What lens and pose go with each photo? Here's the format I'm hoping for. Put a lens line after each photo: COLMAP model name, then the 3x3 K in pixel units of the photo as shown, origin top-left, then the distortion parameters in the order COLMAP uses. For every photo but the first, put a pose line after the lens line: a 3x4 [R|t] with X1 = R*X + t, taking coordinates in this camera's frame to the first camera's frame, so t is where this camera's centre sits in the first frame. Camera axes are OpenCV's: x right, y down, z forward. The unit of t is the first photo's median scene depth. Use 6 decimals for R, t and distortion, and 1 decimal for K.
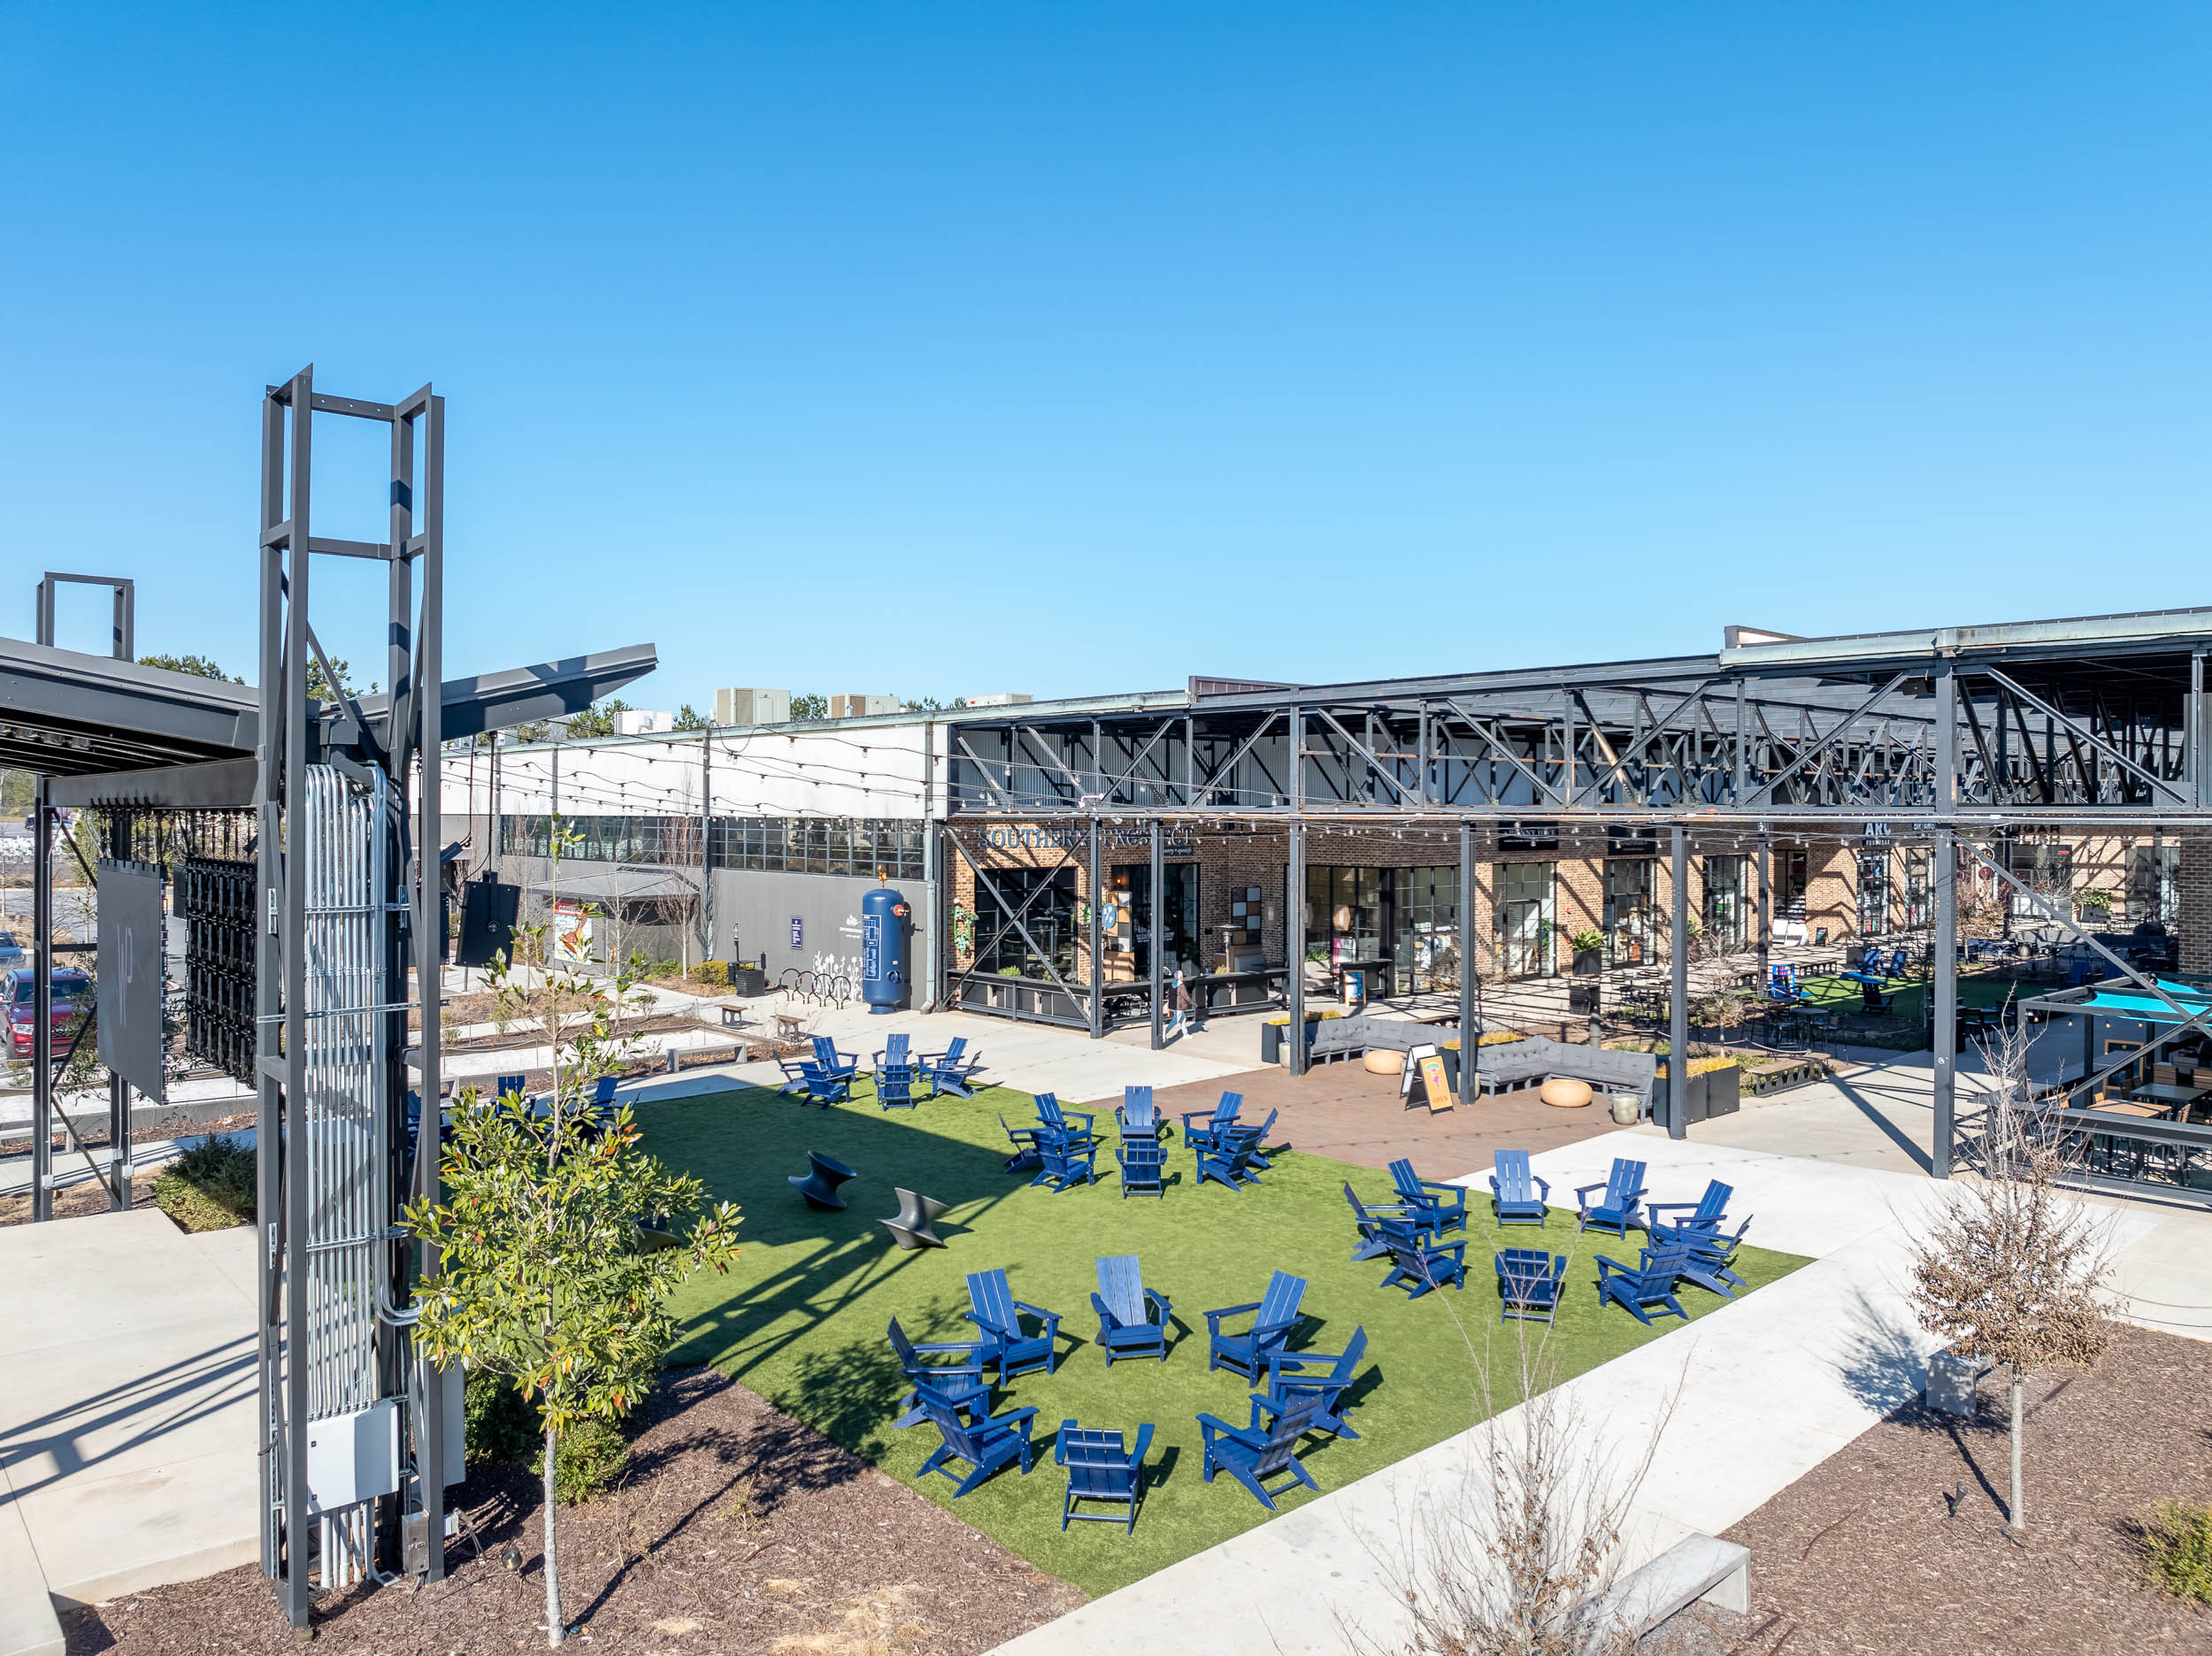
lens RADIAL K [[1566.0, 0, 1106.0], [0, 1566.0, 828.0], [0, 0, 1]] dist [-0.014135, -0.003324]
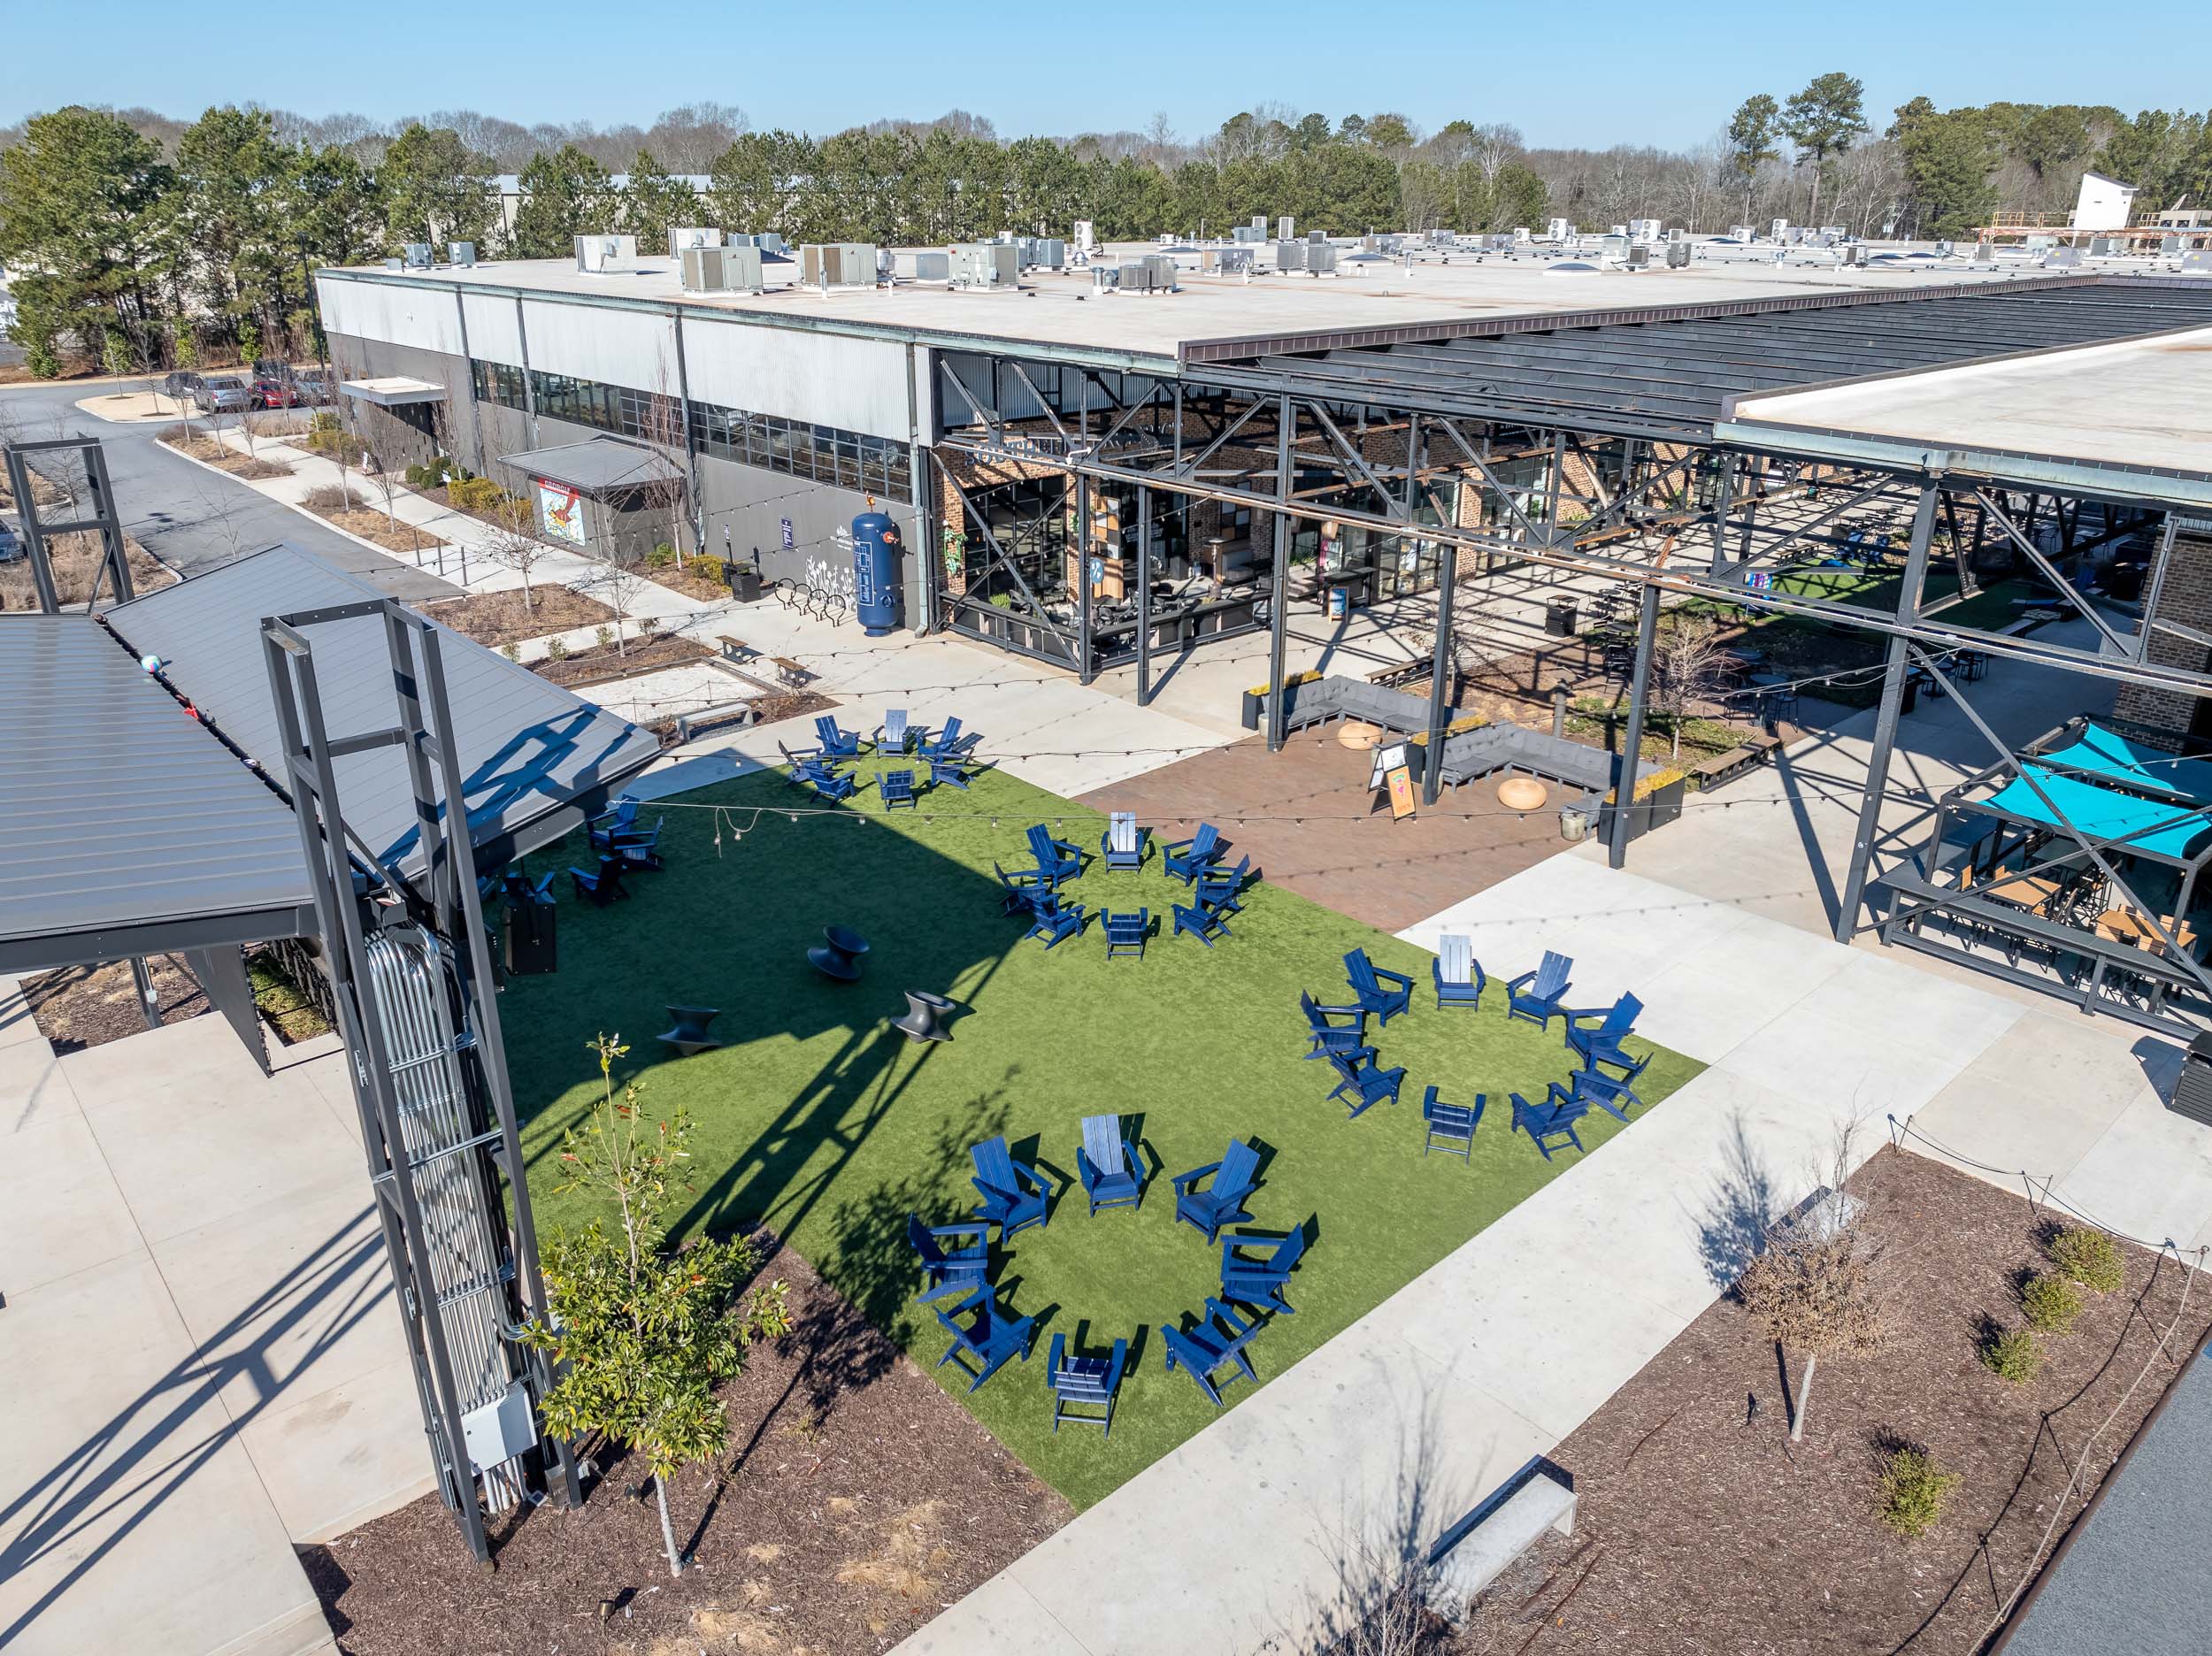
lens RADIAL K [[1547.5, 0, 1107.6], [0, 1547.5, 858.9], [0, 0, 1]] dist [0.002601, -0.042224]
pose [[0.999984, -0.003565, 0.004279, 0.006592], [0.001699, 0.926956, 0.375167, -0.260857], [-0.005304, -0.375154, 0.926948, -0.001537]]
